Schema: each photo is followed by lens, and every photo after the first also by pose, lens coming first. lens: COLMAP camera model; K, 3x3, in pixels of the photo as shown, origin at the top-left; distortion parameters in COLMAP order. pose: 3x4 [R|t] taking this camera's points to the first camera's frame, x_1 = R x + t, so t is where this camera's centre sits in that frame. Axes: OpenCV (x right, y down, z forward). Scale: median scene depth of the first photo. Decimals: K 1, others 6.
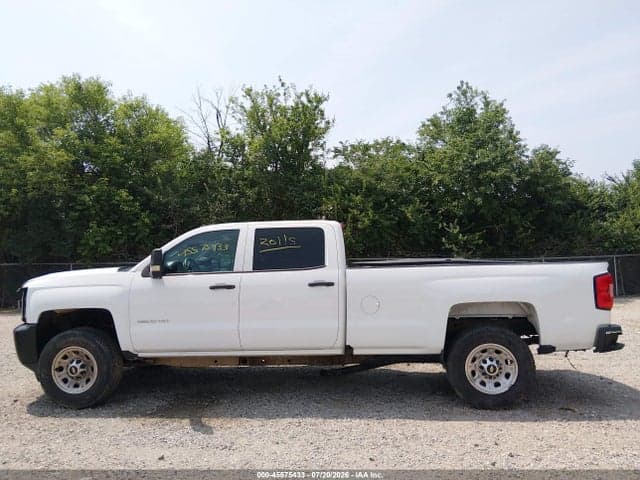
lens RADIAL K [[463.1, 0, 322.1], [0, 463.1, 233.7], [0, 0, 1]] dist [0.101933, -0.185336]
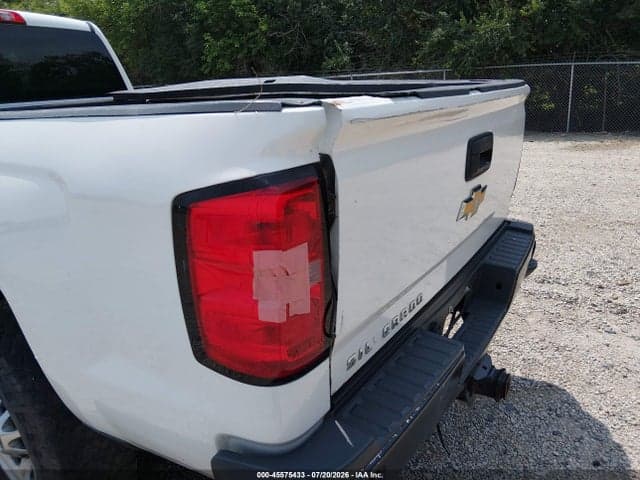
lens RADIAL K [[485.6, 0, 313.9], [0, 485.6, 243.8], [0, 0, 1]] dist [0.065322, -0.112412]
pose [[0.880331, 0.126058, -0.457304, 0.161920], [0.059375, 0.927179, 0.369882, 0.012002], [0.470629, -0.352771, 0.808740, 0.204198]]
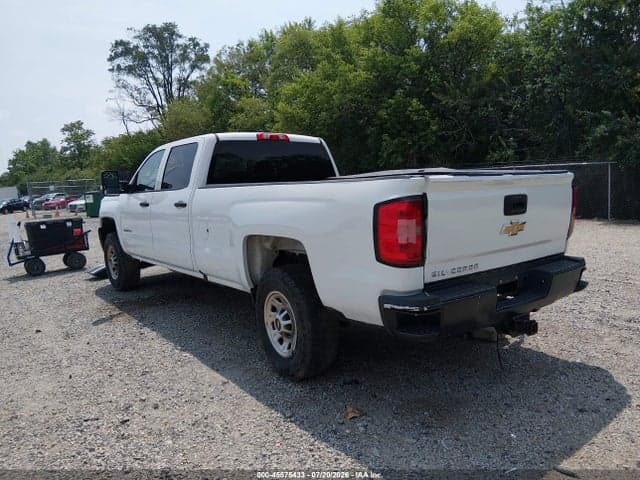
lens RADIAL K [[463.1, 0, 322.1], [0, 463.1, 233.7], [0, 0, 1]] dist [0.101933, -0.185336]
pose [[0.679659, 0.073839, -0.729802, 0.201765], [0.071750, 0.983457, 0.166323, 0.009557], [0.730011, -0.165406, 0.663118, 0.154518]]
